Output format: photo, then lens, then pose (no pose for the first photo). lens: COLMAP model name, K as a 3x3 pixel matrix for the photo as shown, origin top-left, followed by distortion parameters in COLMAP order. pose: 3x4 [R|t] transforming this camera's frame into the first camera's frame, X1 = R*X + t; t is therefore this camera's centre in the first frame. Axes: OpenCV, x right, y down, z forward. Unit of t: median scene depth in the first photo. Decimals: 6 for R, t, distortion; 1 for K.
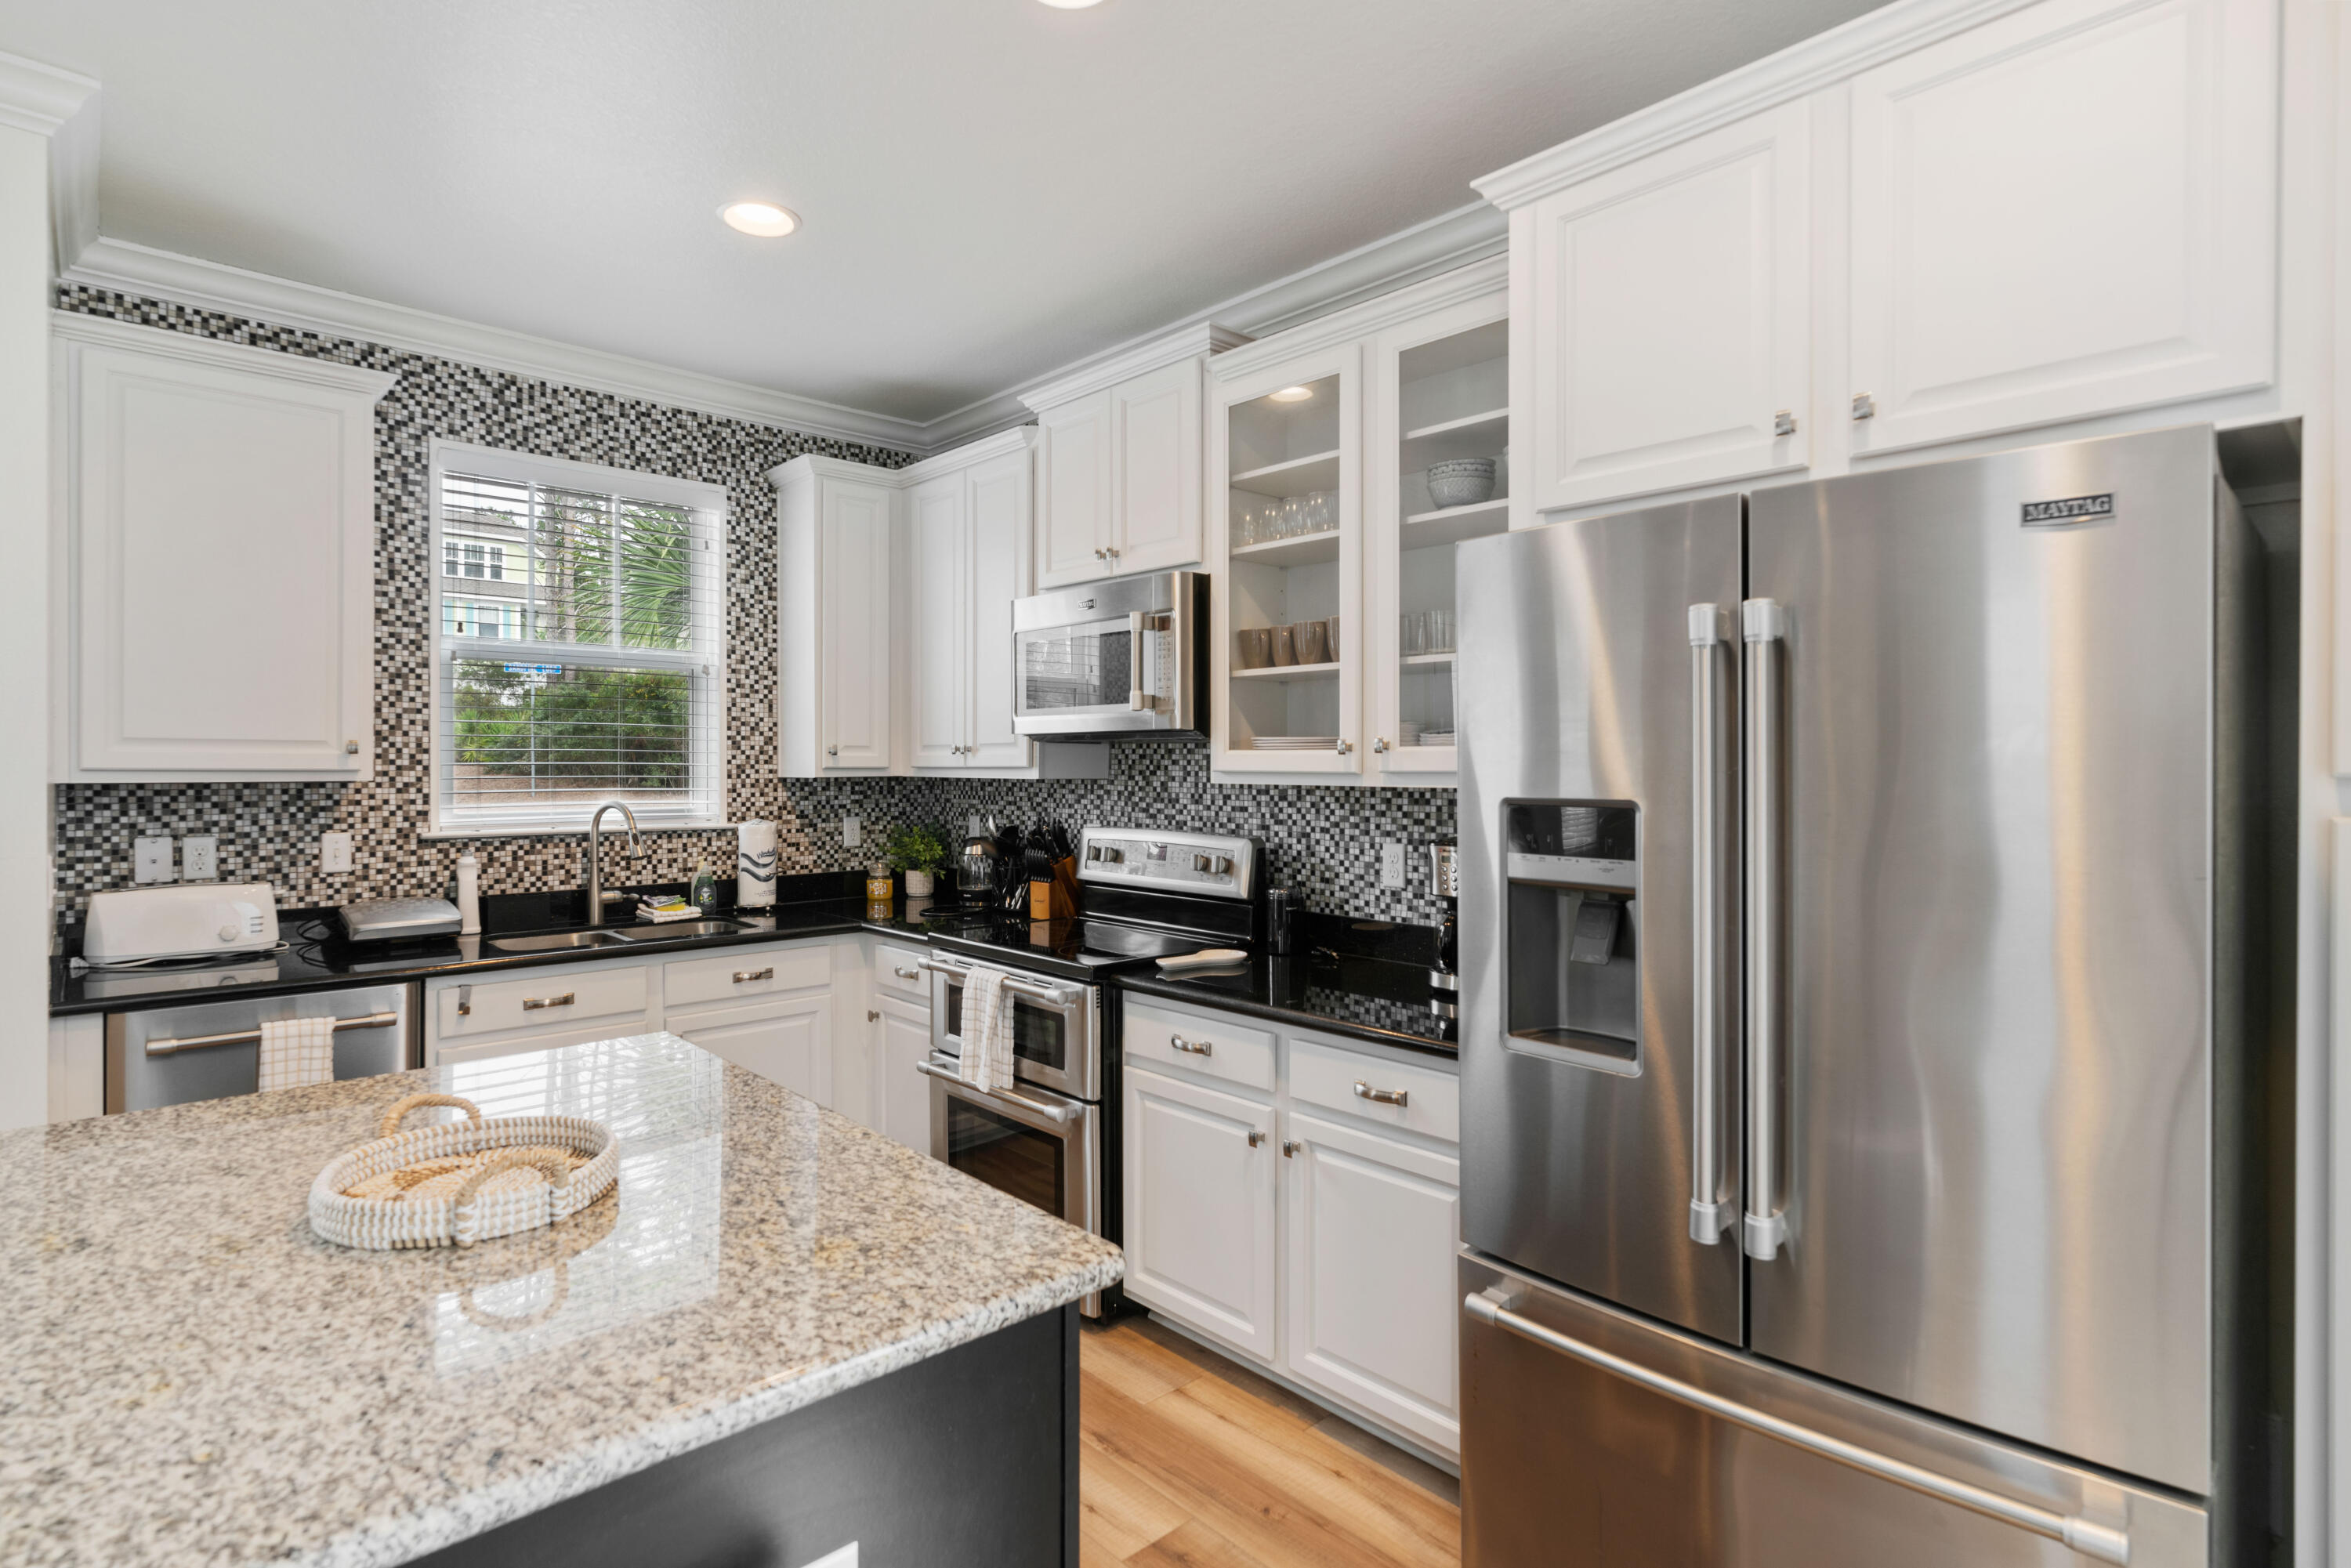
lens RADIAL K [[1158.6, 0, 1169.3], [0, 1158.6, 774.5], [0, 0, 1]] dist [-0.008673, 0.010886]
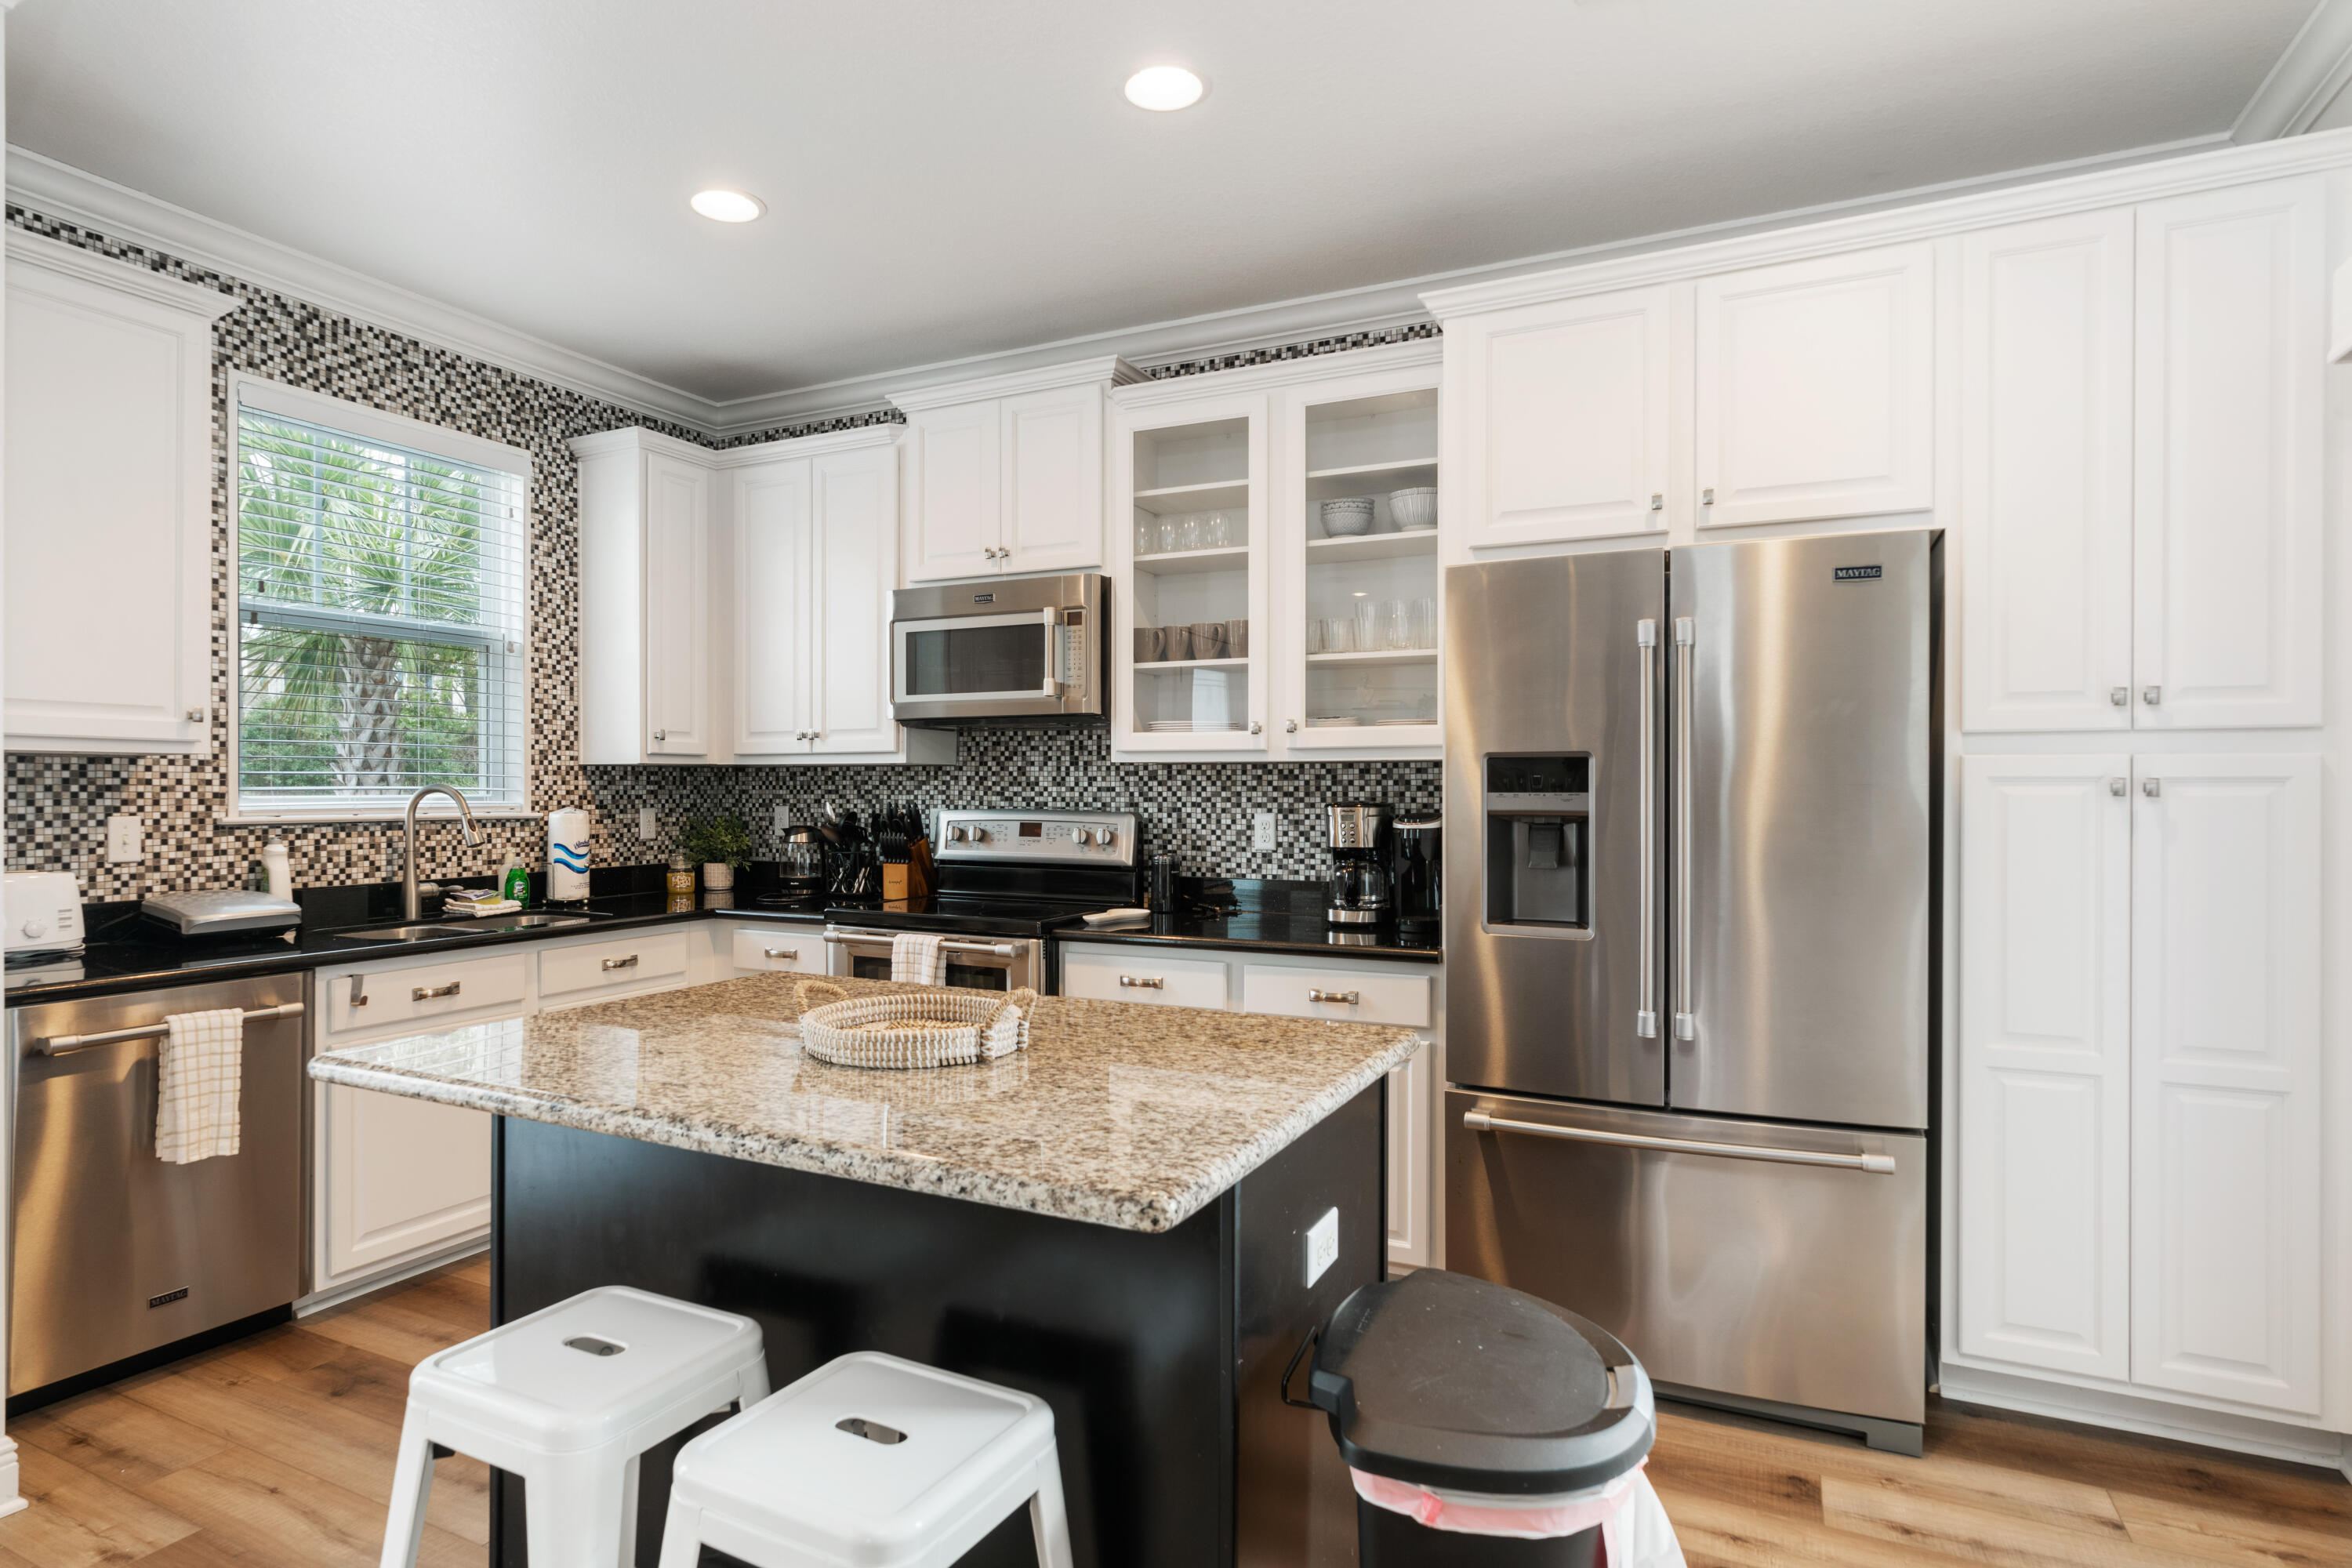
lens RADIAL K [[1238.7, 0, 1154.9], [0, 1238.7, 790.6], [0, 0, 1]] dist [-0.007774, 0.007450]
pose [[0.934658, -0.001534, 0.355545, -0.308455], [0.003608, 0.999980, -0.005172, 0.036286], [-0.355530, 0.006116, 0.934645, -0.124632]]
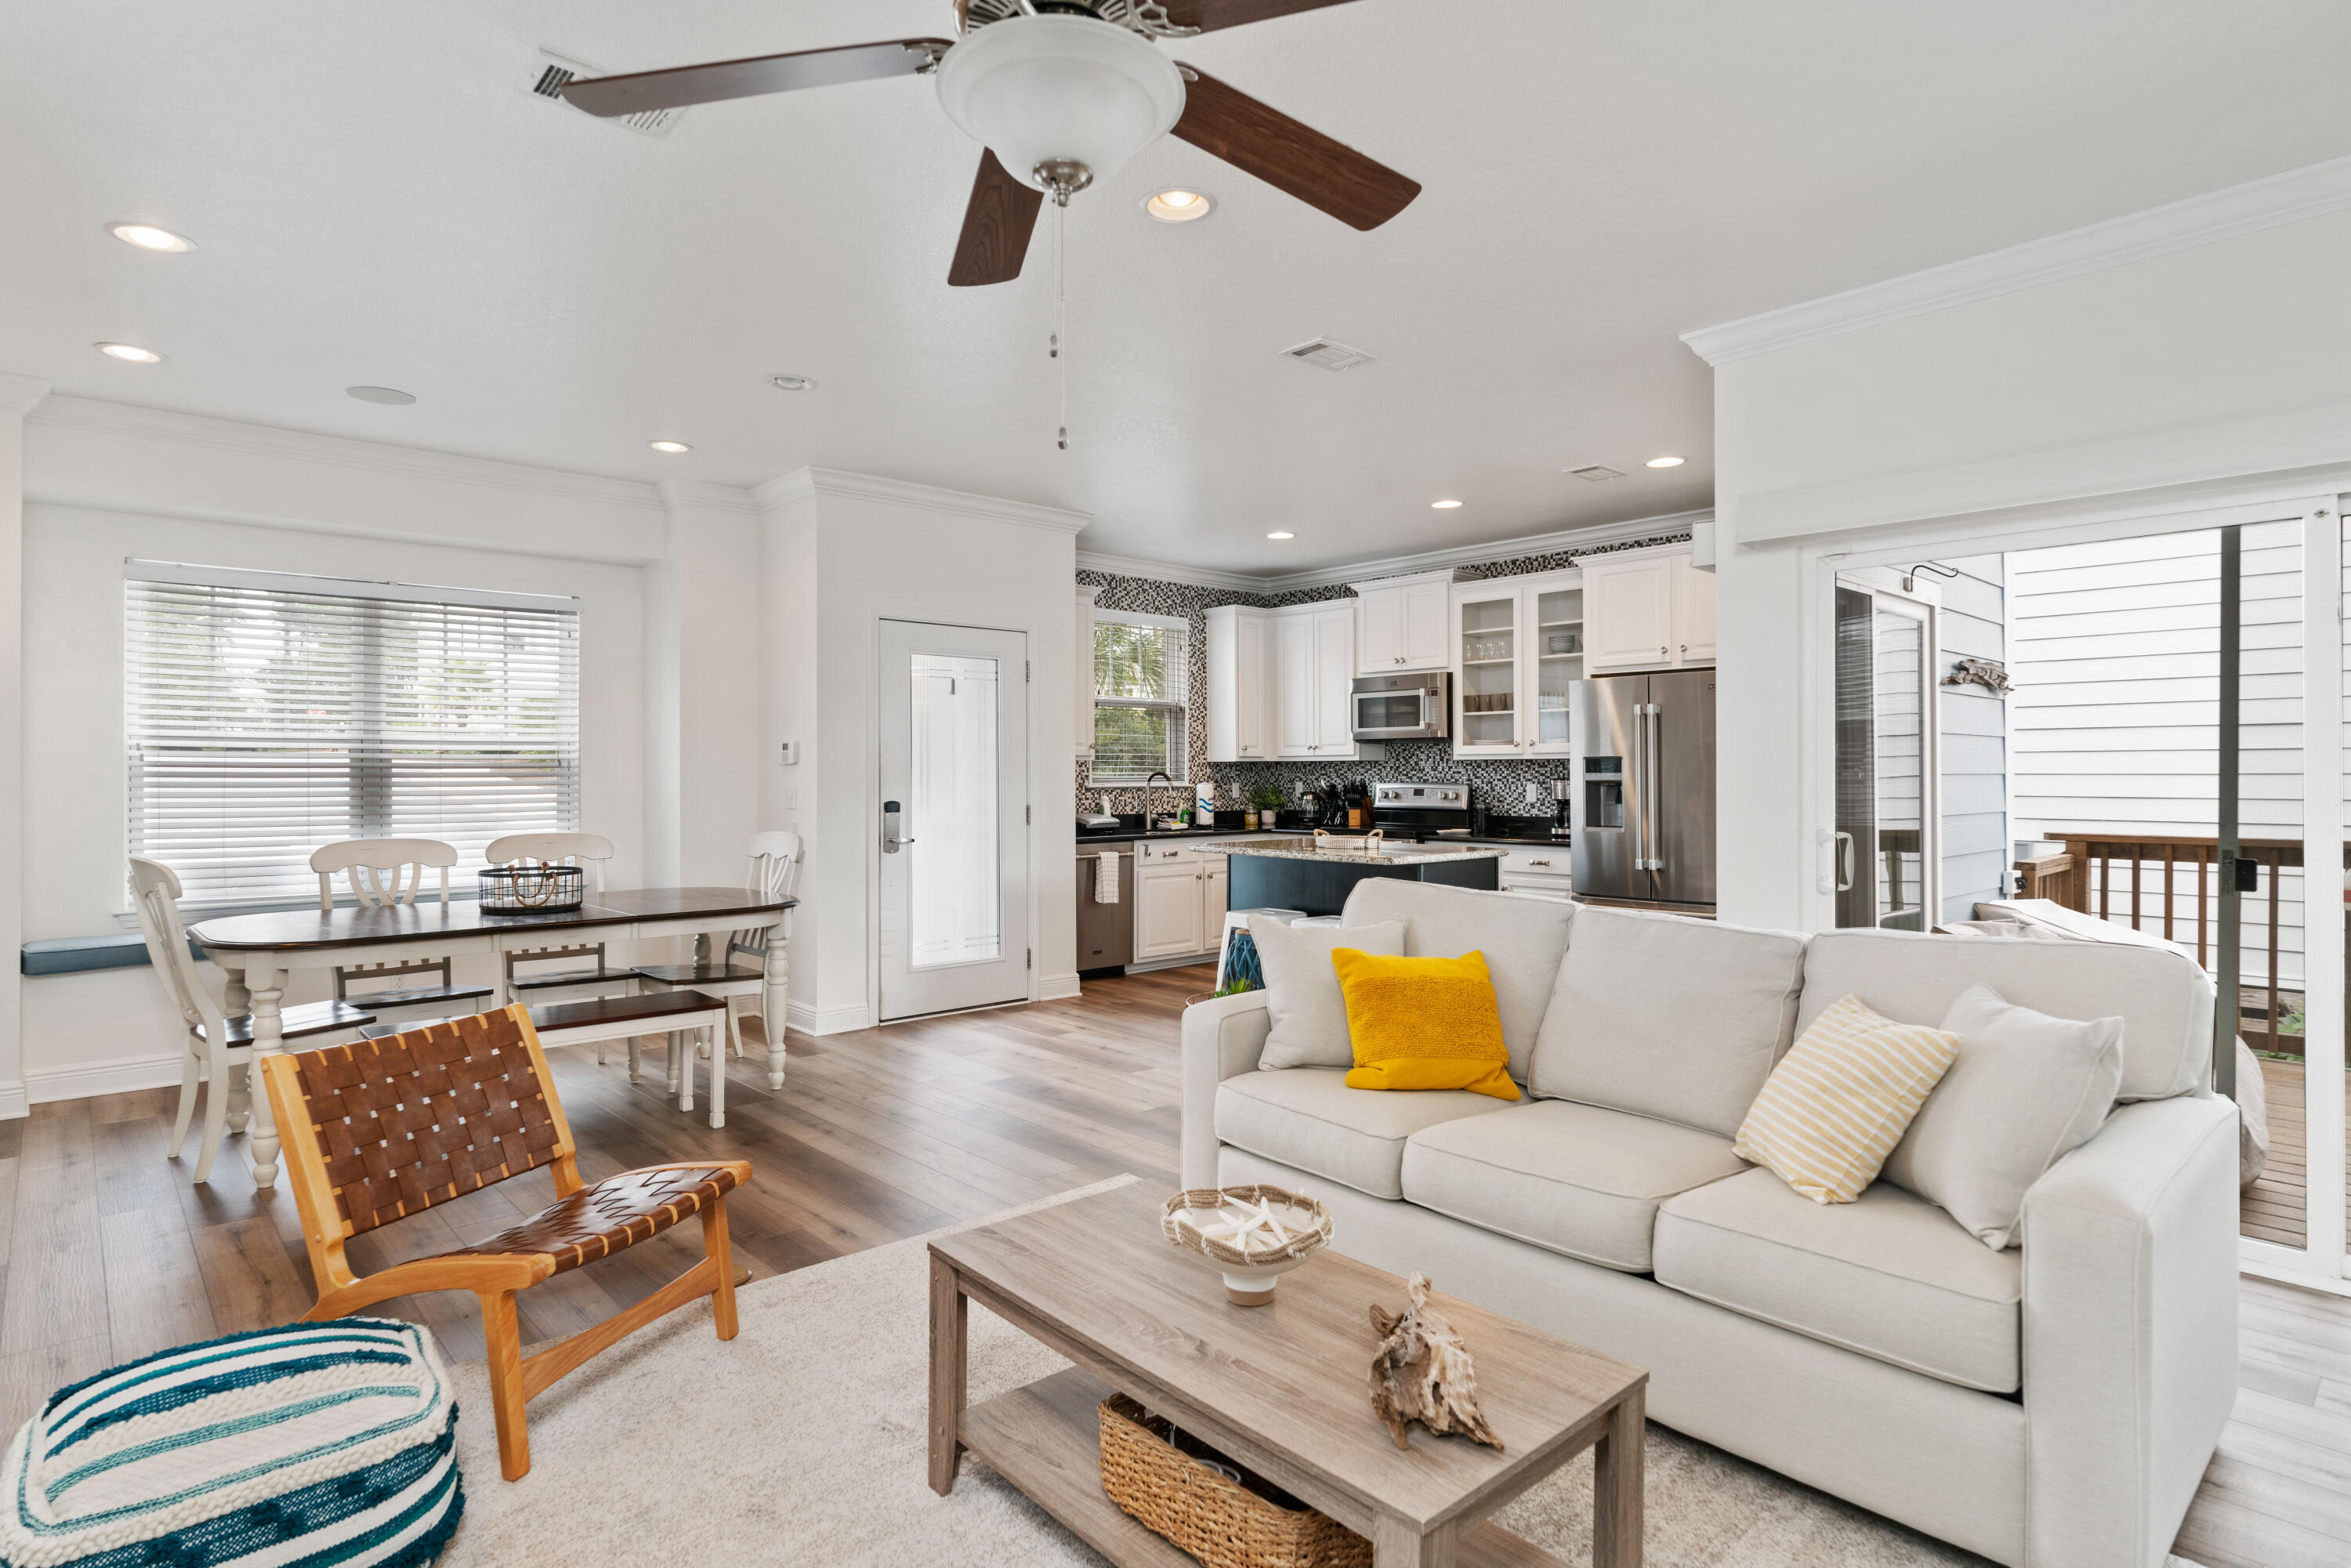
lens RADIAL K [[1238.1, 0, 1172.4], [0, 1238.1, 774.3], [0, 0, 1]] dist [-0.007774, 0.007450]
pose [[0.999911, -0.005188, -0.012266, -0.443801], [0.005097, 0.999959, -0.007435, 0.046831], [0.012304, 0.007371, 0.999897, -1.342905]]
